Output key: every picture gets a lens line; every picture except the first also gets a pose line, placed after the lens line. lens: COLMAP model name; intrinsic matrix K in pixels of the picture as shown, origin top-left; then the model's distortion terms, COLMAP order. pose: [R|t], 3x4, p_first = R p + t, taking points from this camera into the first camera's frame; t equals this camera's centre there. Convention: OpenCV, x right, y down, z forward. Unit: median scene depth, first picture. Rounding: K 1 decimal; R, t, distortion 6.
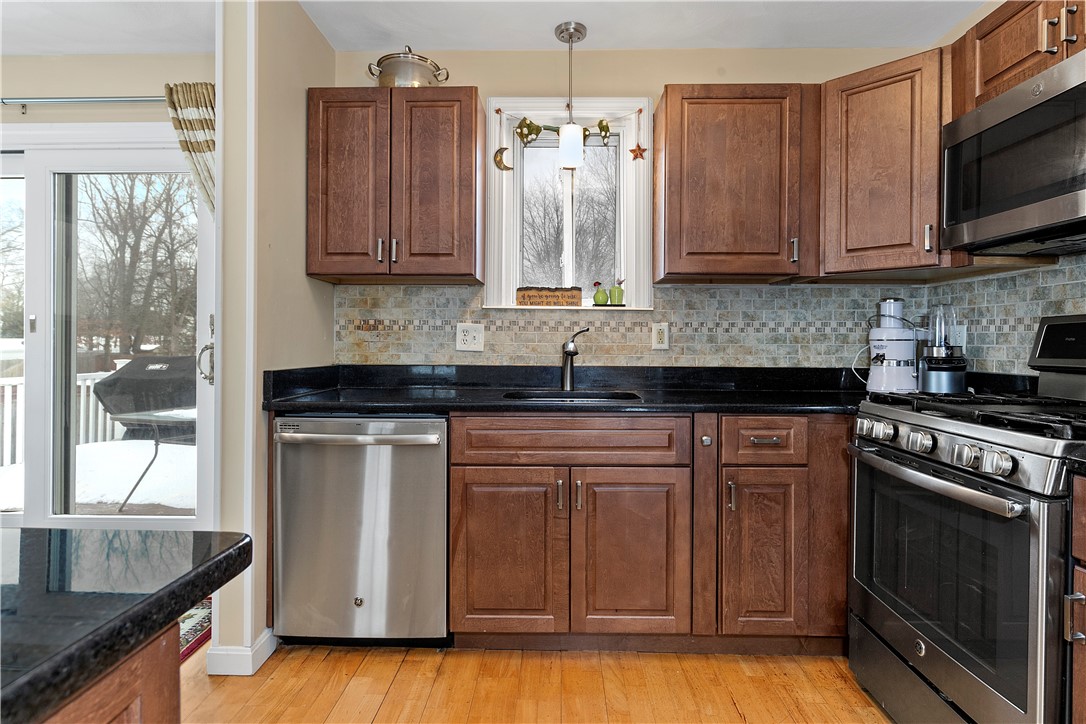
lens RADIAL K [[583.3, 0, 546.4], [0, 583.3, 345.5], [0, 0, 1]] dist [-0.000517, -0.000562]
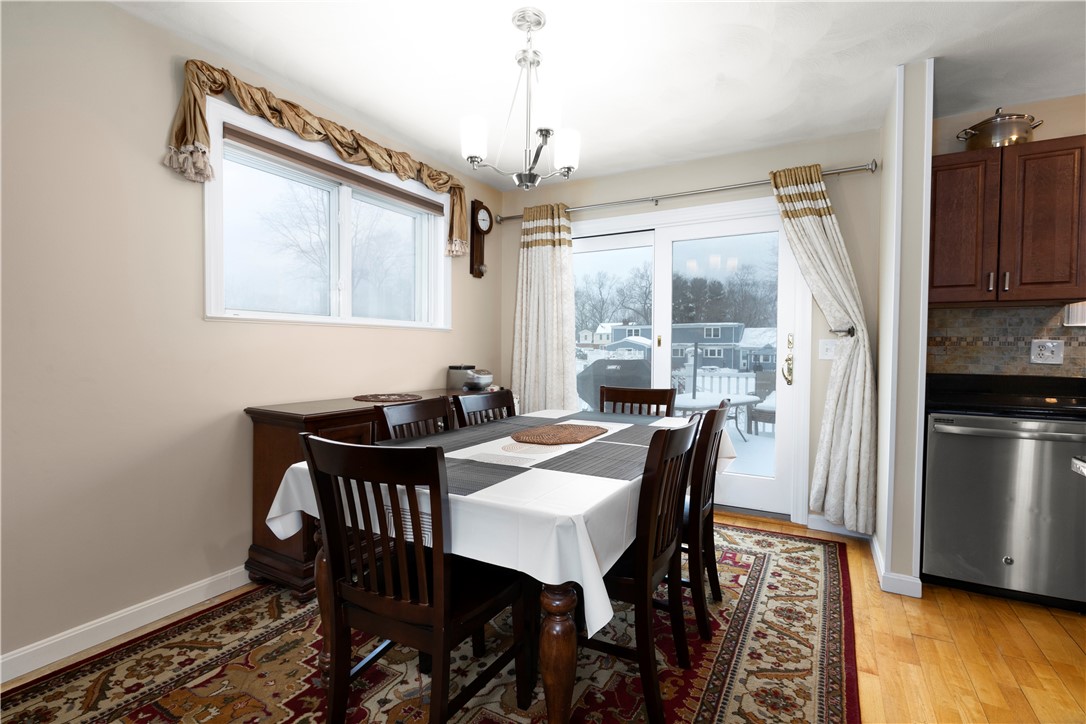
lens RADIAL K [[507.4, 0, 543.0], [0, 507.4, 362.0], [0, 0, 1]] dist [-0.003226, -0.000202]
pose [[0.884670, 0.013650, -0.466018, -0.563732], [-0.001103, 0.999630, 0.027186, -0.020653], [0.466216, -0.023536, 0.884358, -0.352934]]
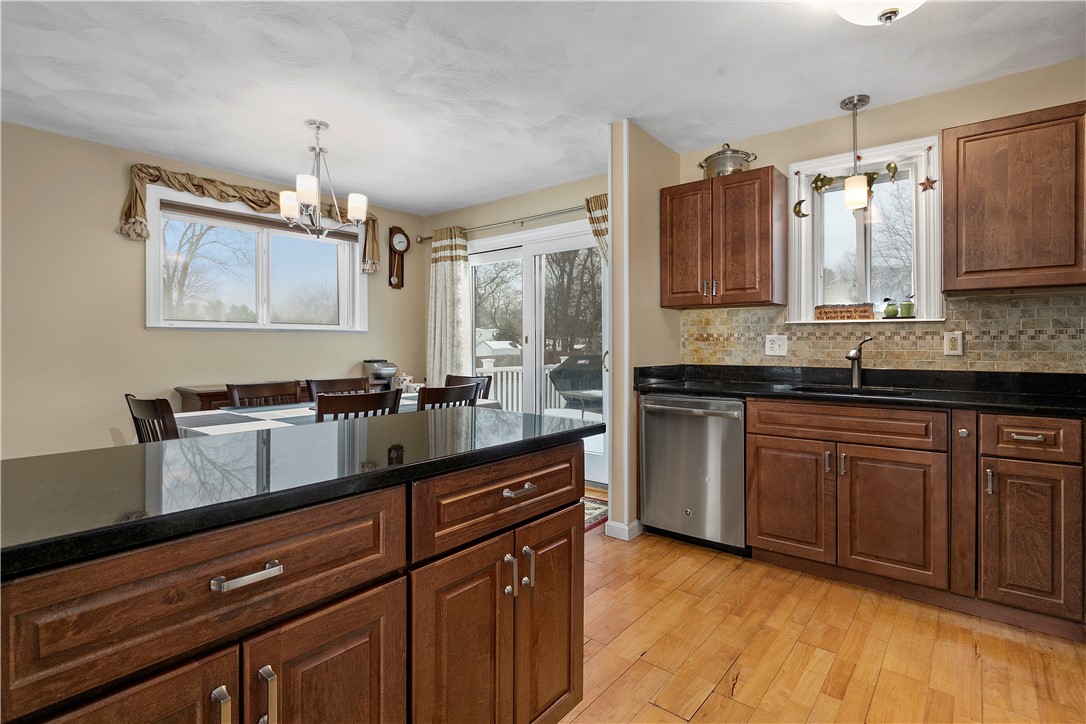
lens RADIAL K [[531.9, 0, 543.0], [0, 531.9, 346.9], [0, 0, 1]] dist [-0.002173, -0.000075]
pose [[0.786515, -0.003891, -0.617558, 0.210501], [0.006695, 0.999975, 0.002226, -0.017236], [0.617534, -0.005886, 0.786522, -0.306037]]
